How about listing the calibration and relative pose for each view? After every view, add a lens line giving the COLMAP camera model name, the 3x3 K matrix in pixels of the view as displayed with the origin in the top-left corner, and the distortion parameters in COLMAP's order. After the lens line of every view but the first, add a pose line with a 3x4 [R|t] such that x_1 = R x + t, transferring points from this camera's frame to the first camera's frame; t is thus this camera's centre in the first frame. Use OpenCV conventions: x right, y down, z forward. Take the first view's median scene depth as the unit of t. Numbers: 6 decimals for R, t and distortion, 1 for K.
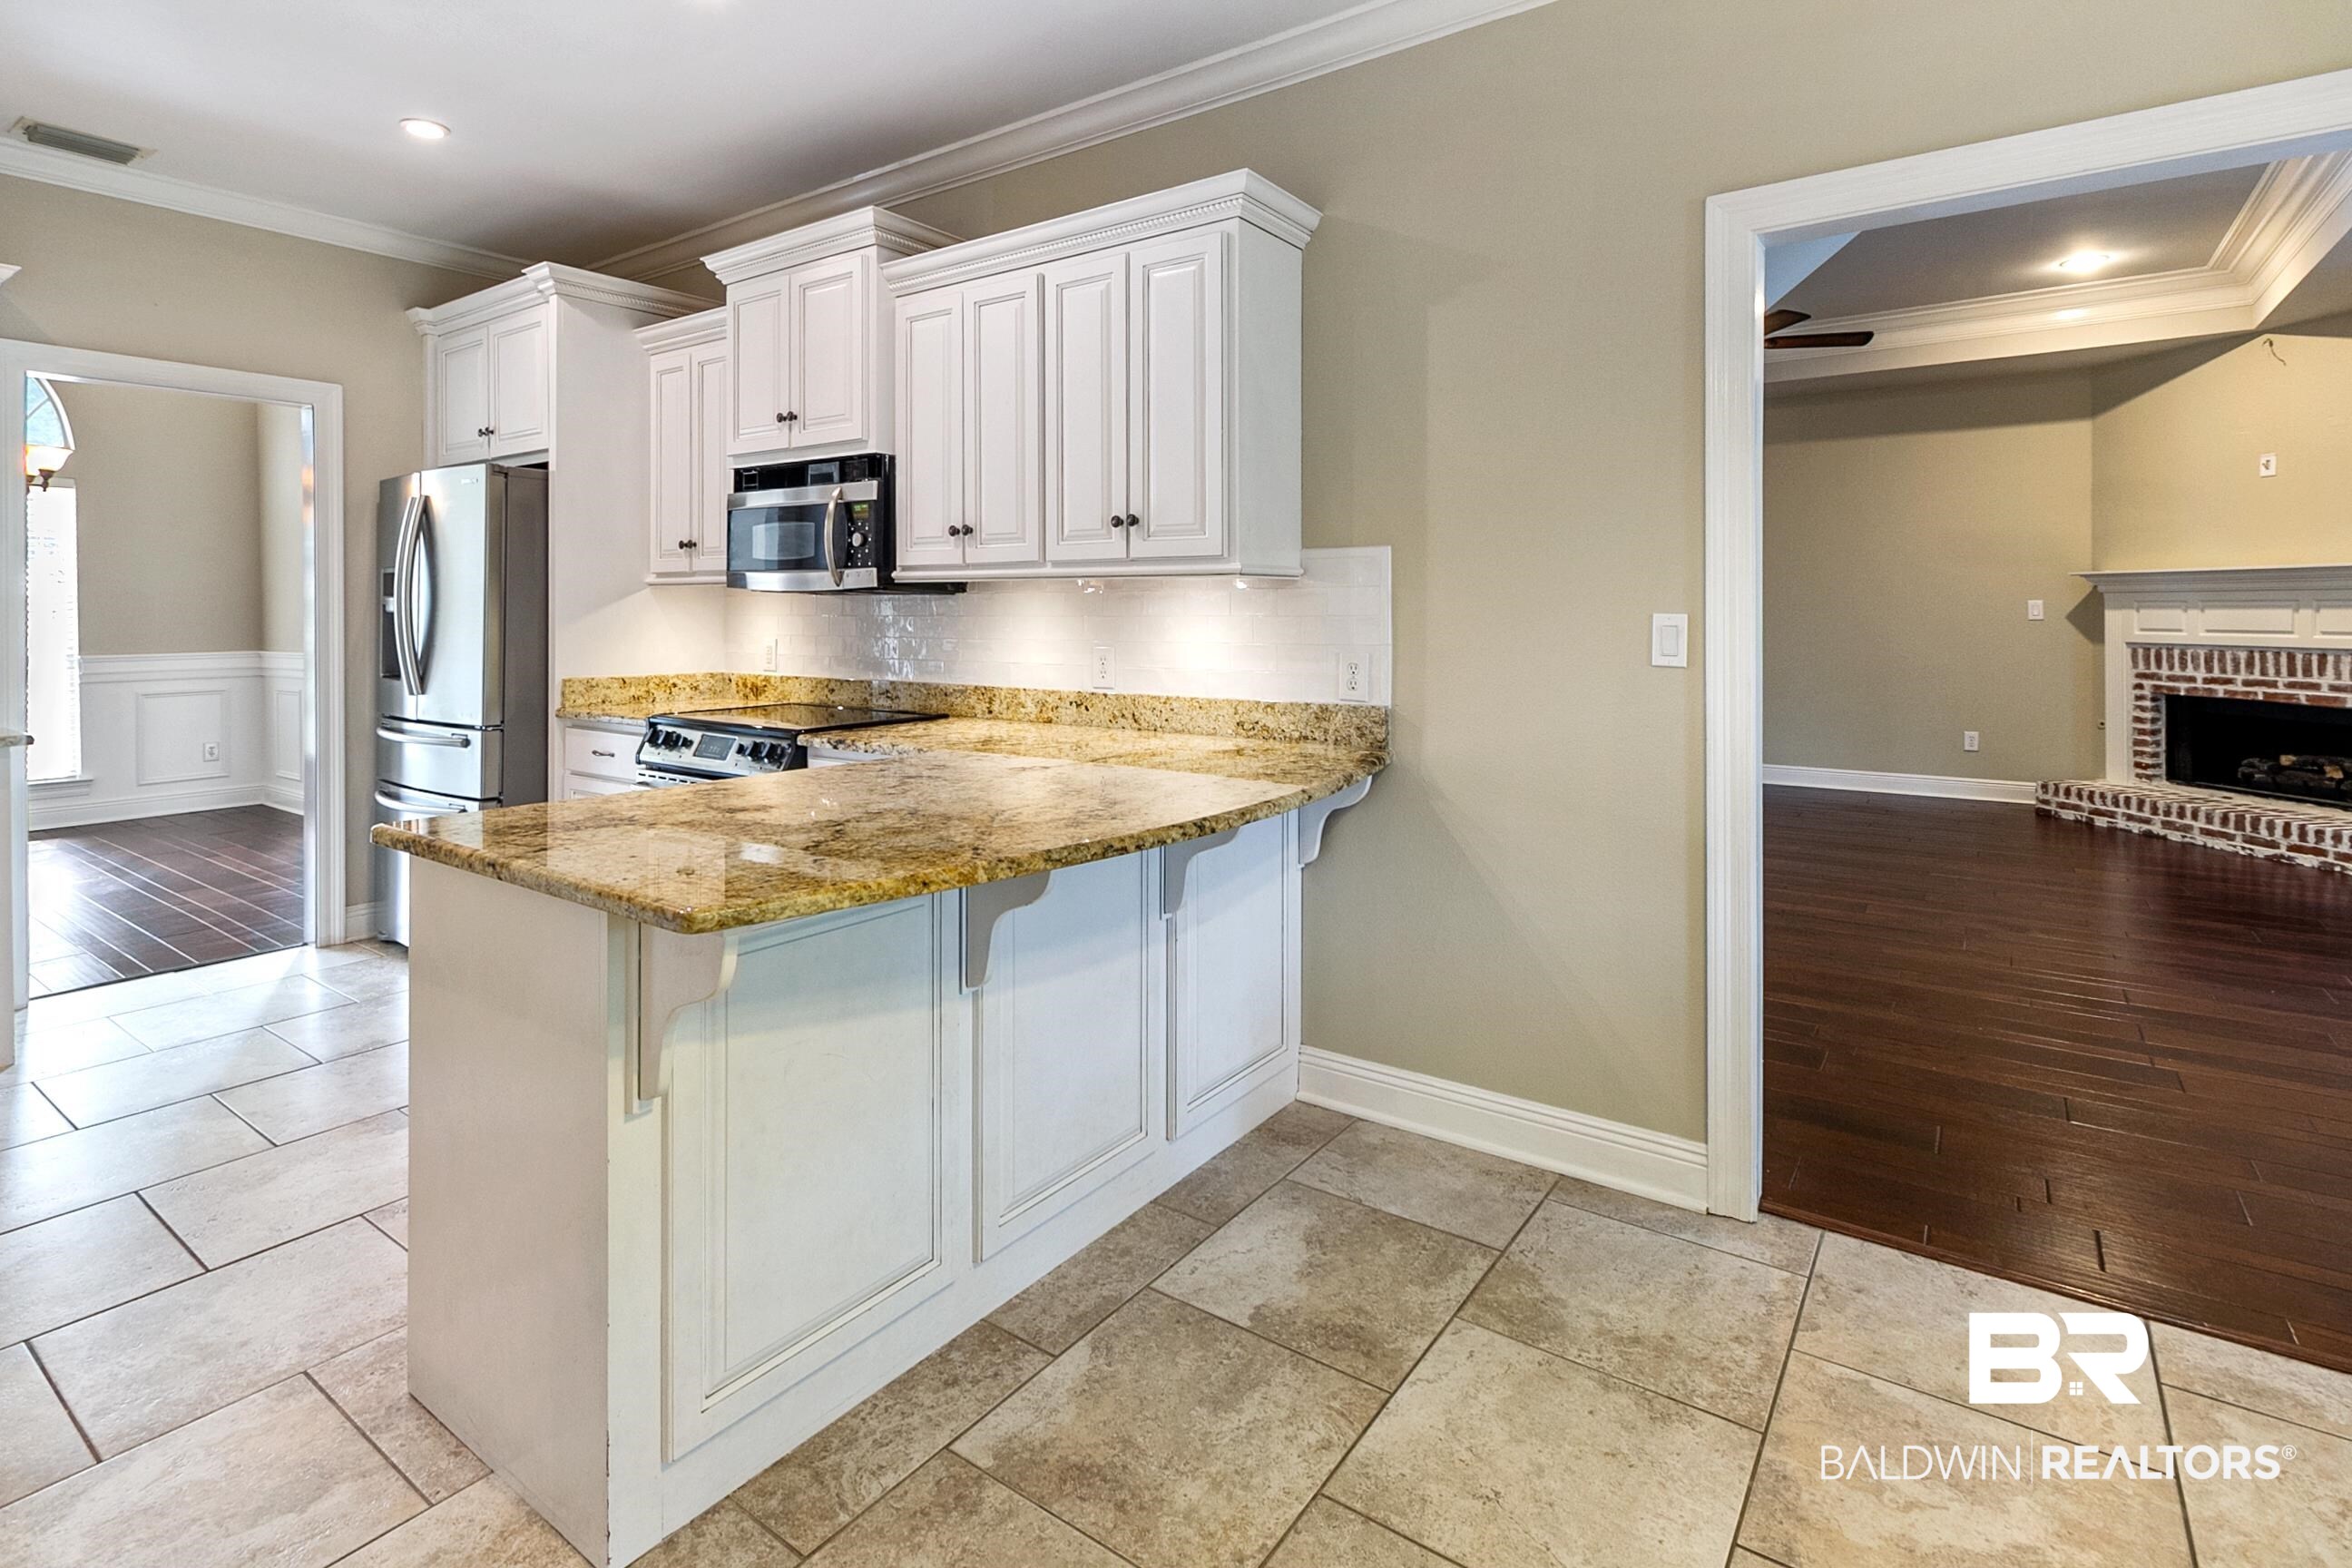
lens RADIAL K [[1137.6, 0, 1173.3], [0, 1137.6, 607.8], [0, 0, 1]] dist [0.003564, -0.001761]
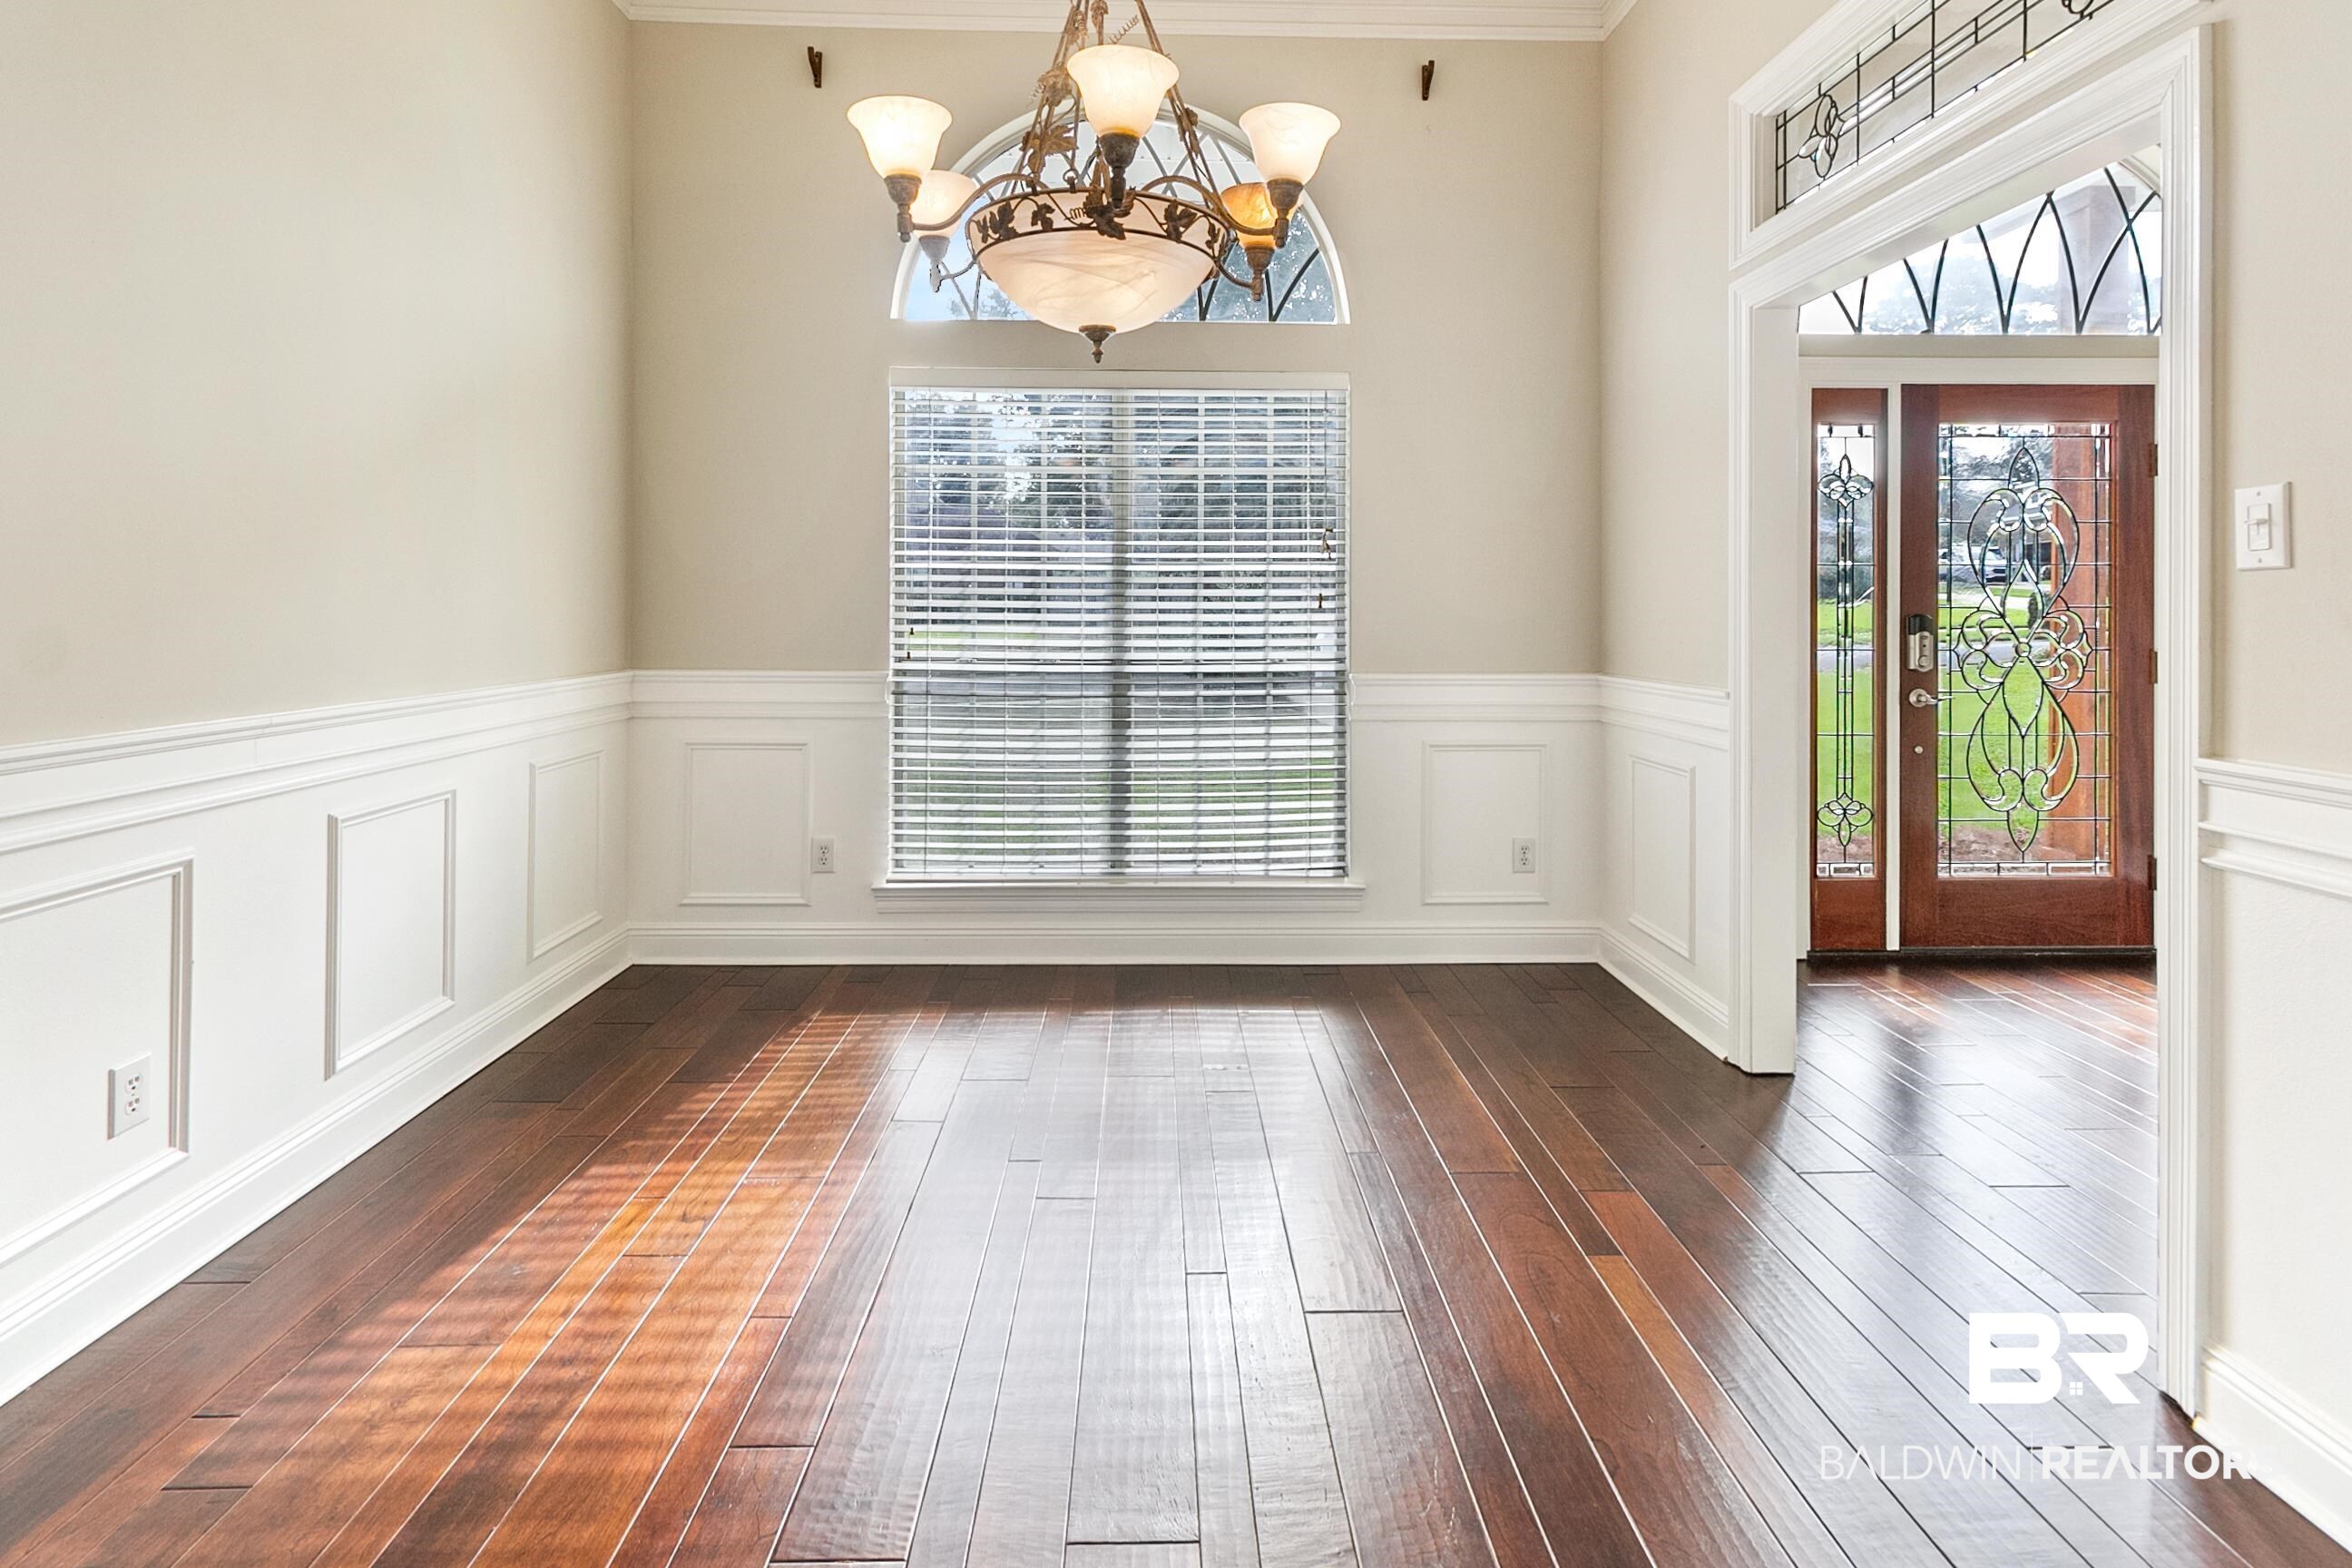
lens RADIAL K [[1137.6, 0, 1187.3], [0, 1137.6, 608.8], [0, 0, 1]] dist [0.003564, -0.001761]
pose [[0.613177, 0.006595, -0.789918, -0.958845], [-0.010548, 0.999944, 0.000161, 0.015814], [0.789875, 0.008233, 0.613213, 1.000333]]
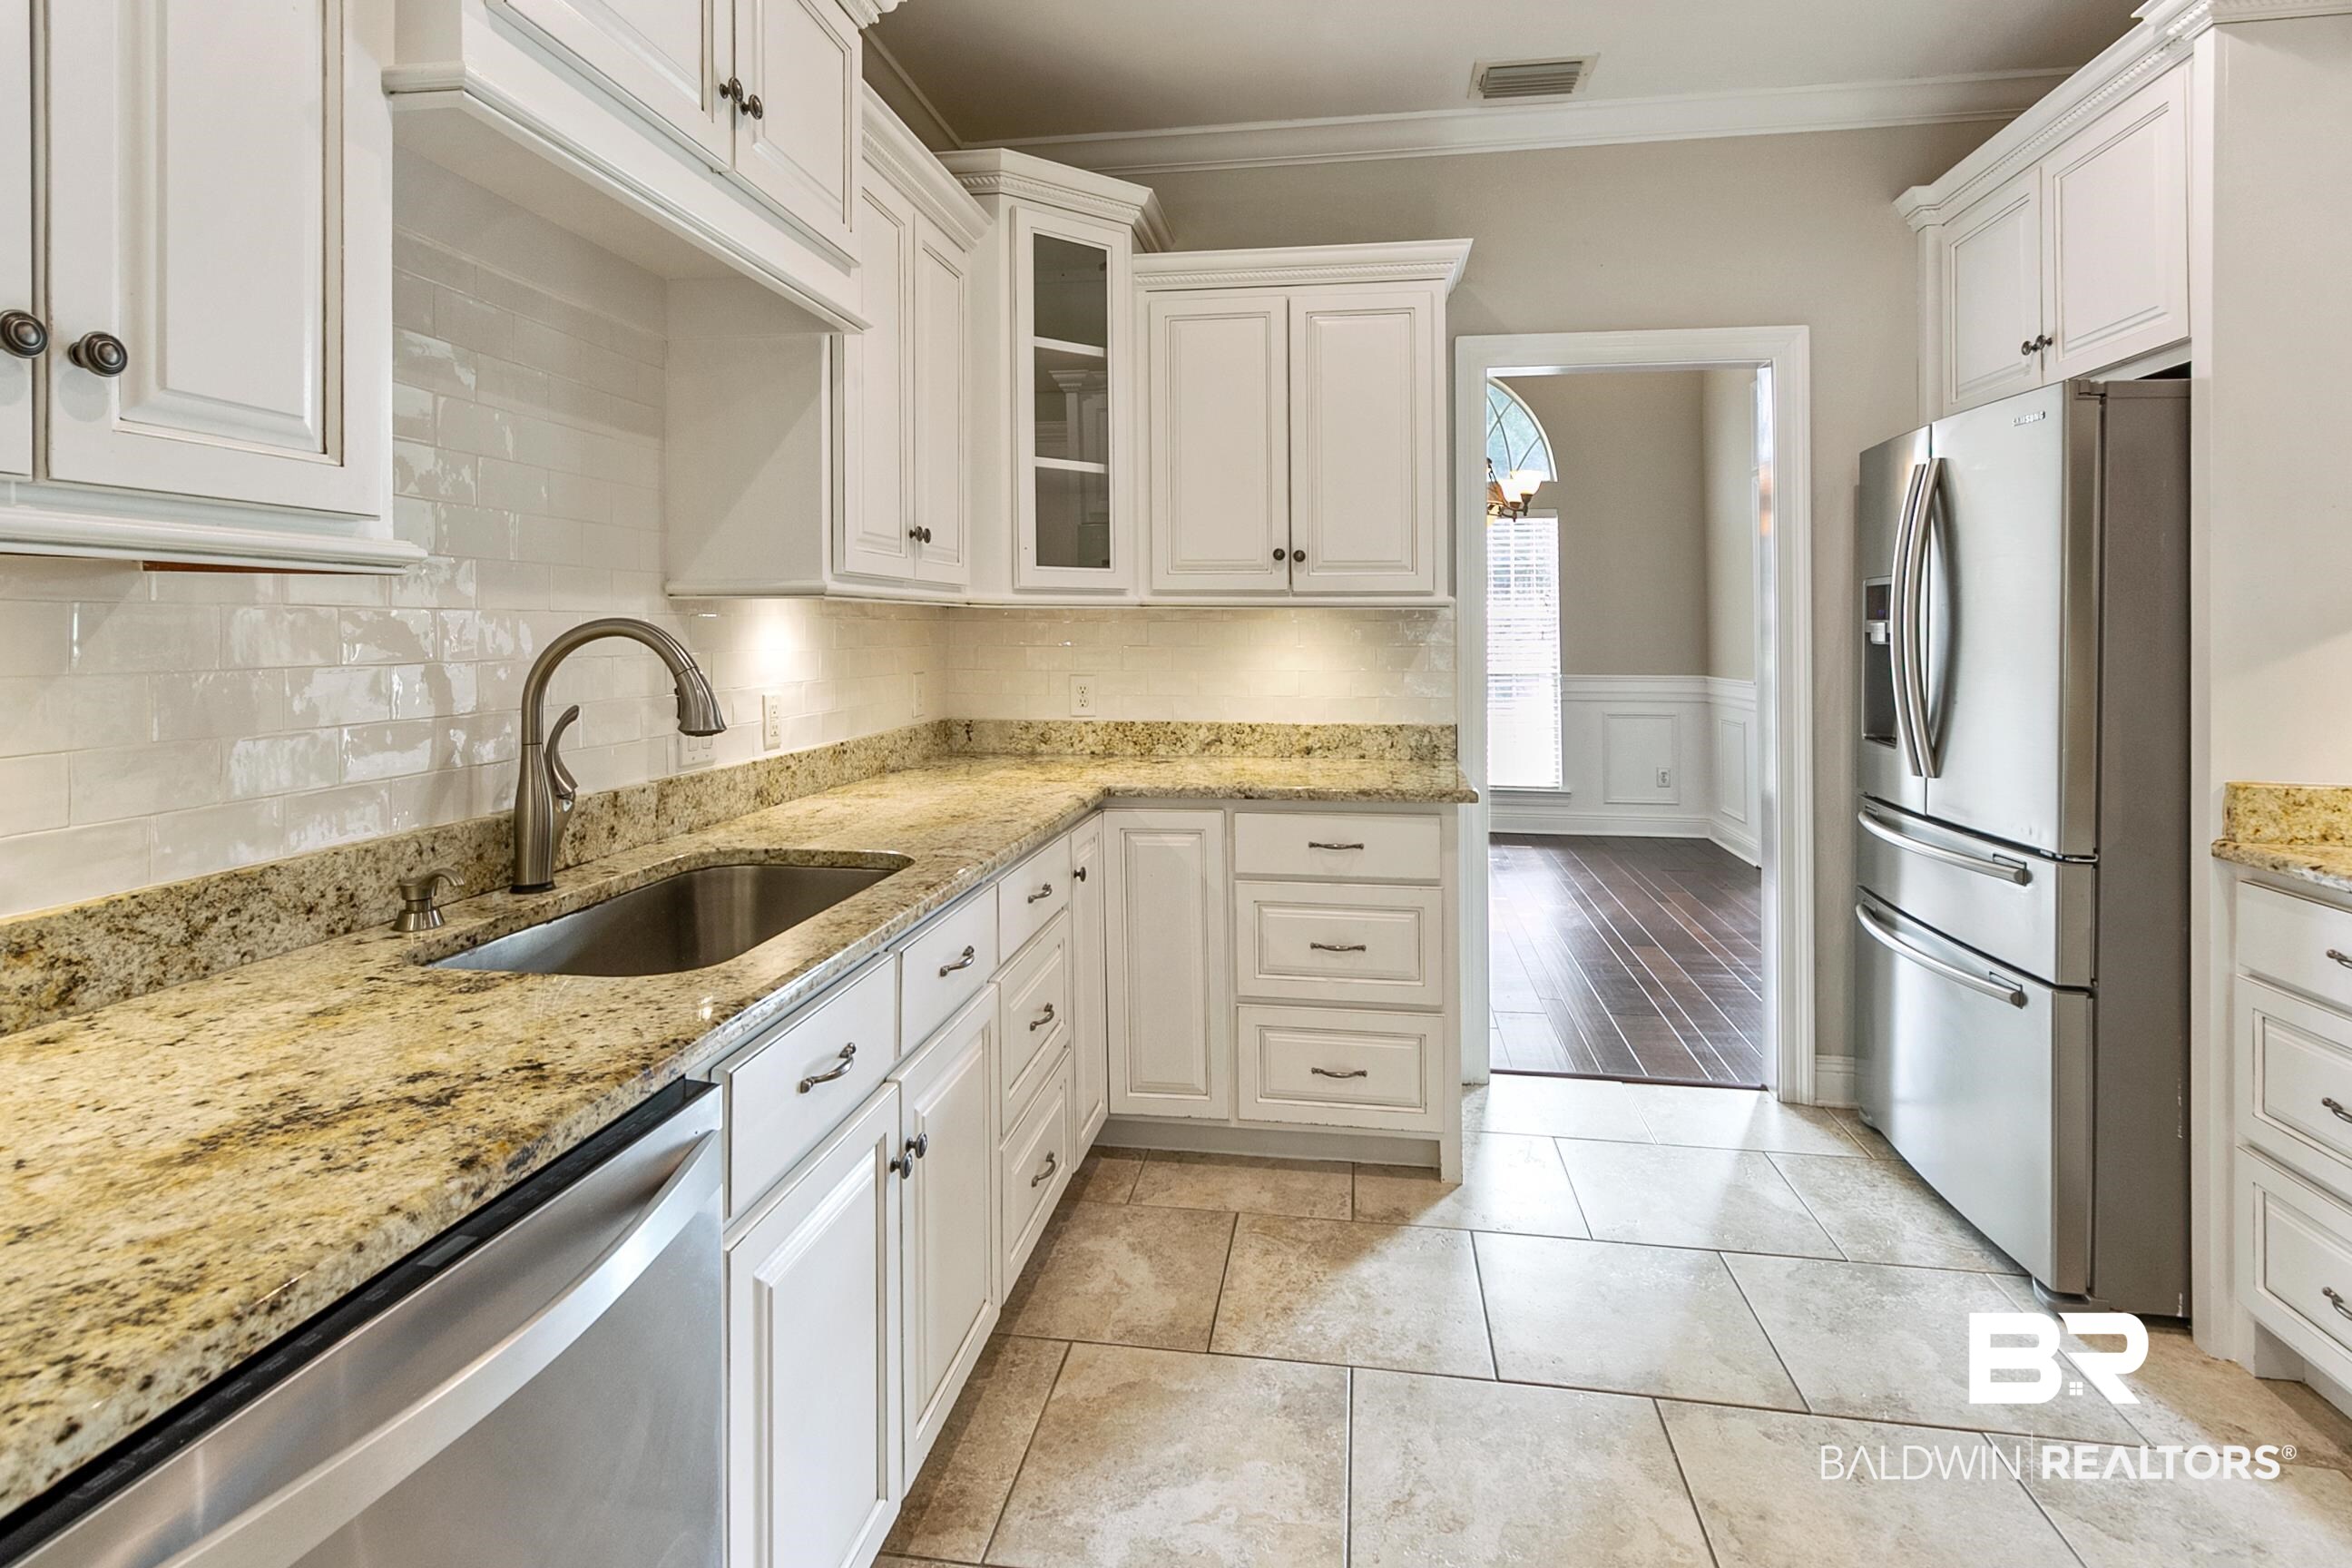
lens RADIAL K [[1137.6, 0, 1186.6], [0, 1137.6, 613.2], [0, 0, 1]] dist [0.003564, -0.001761]
pose [[0.452933, -0.008140, -0.891508, -0.292499], [-0.003211, 0.999937, -0.010762, -0.006298], [0.891539, 0.007737, 0.452878, 0.355460]]
